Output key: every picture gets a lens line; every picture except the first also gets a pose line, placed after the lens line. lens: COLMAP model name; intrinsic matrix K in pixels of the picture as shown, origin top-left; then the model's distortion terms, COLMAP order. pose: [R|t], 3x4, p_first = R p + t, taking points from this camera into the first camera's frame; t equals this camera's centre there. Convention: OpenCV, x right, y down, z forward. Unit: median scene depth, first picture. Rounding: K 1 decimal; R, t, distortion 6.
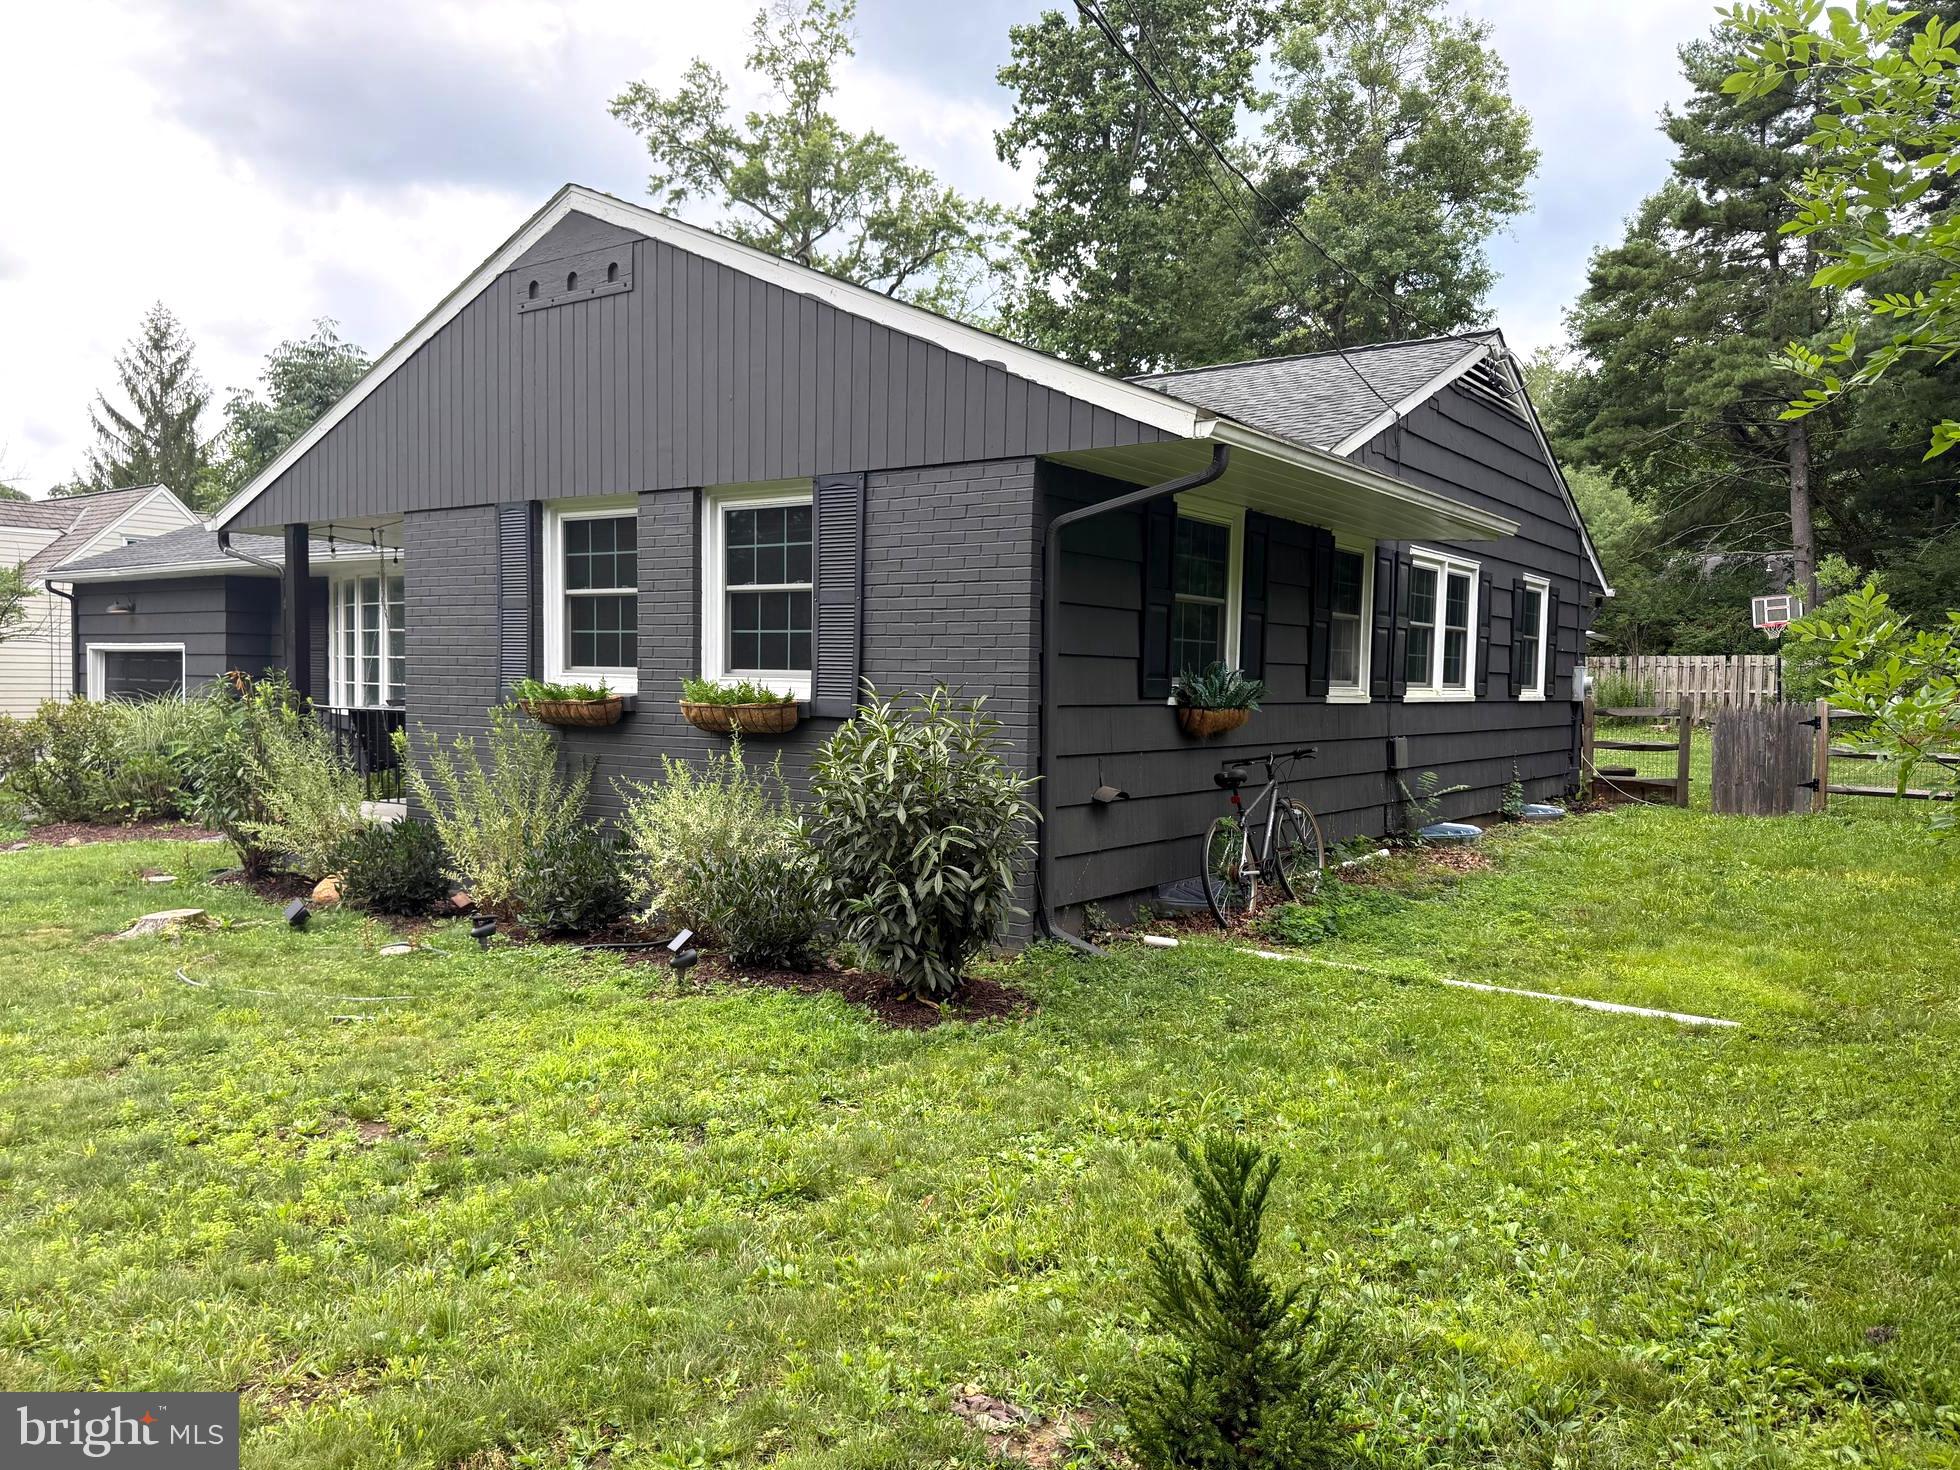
lens RADIAL K [[1435.0, 0, 980.6], [0, 1435.0, 763.3], [0, 0, 1]] dist [0.040842, -0.047376]
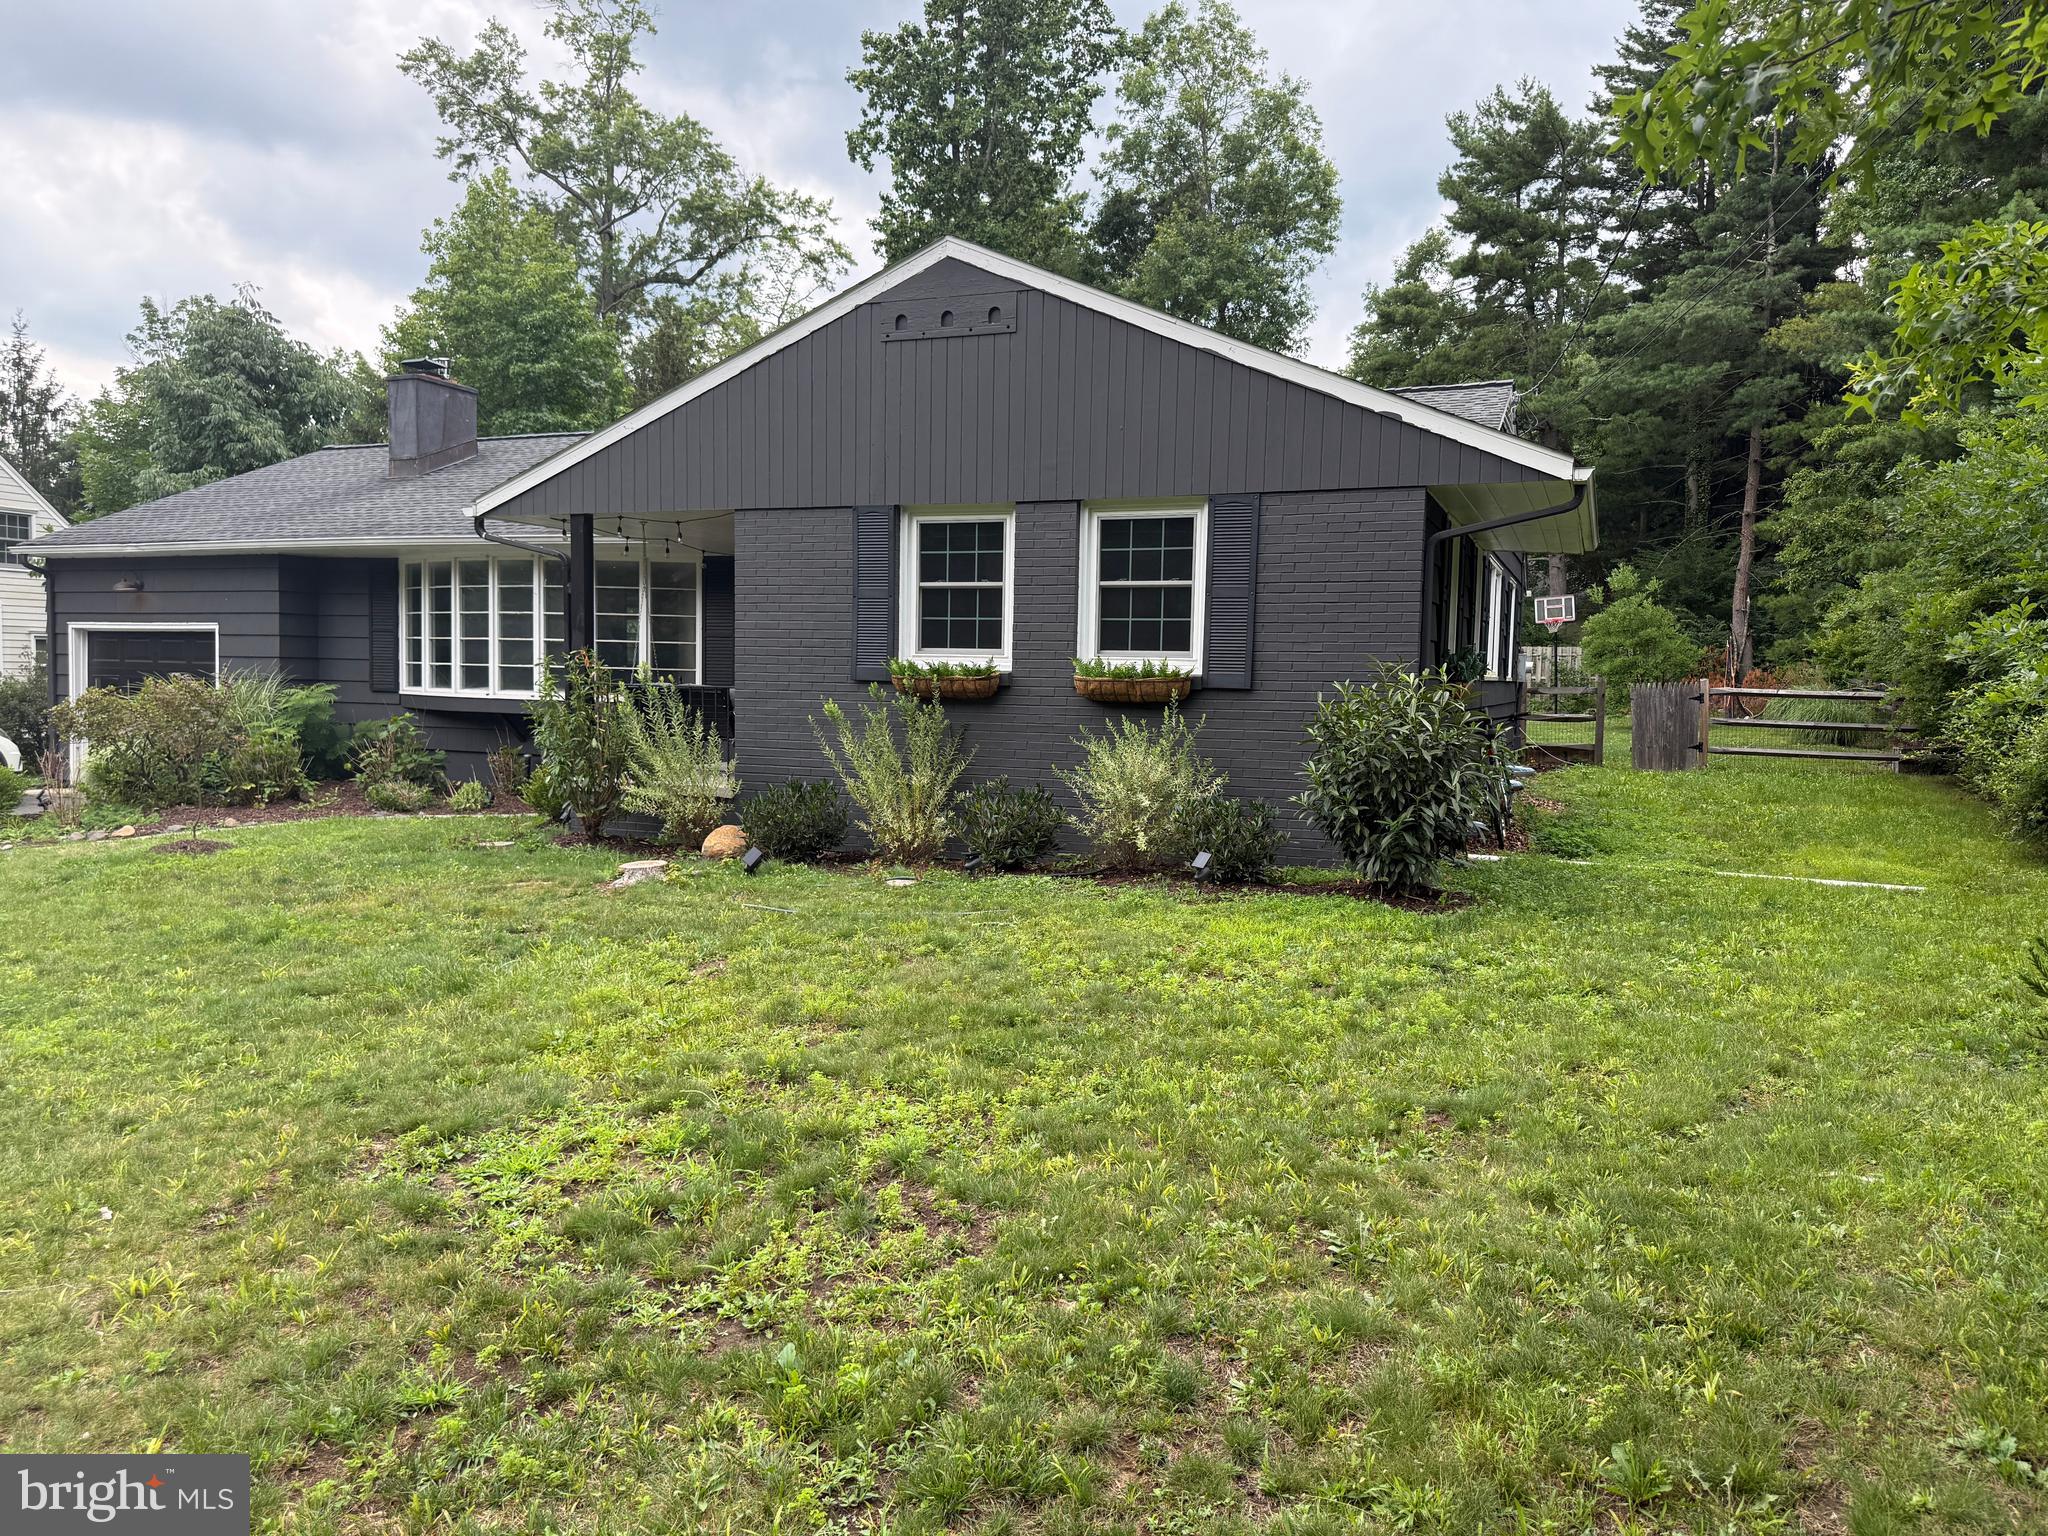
lens RADIAL K [[1428.5, 0, 1047.9], [0, 1428.5, 770.4], [0, 0, 1]] dist [0.003732, 0.001621]
pose [[0.969999, -0.015528, 0.242614, -0.104393], [0.012020, 0.999801, 0.015934, 0.003183], [-0.242813, -0.012539, 0.969992, -0.030932]]
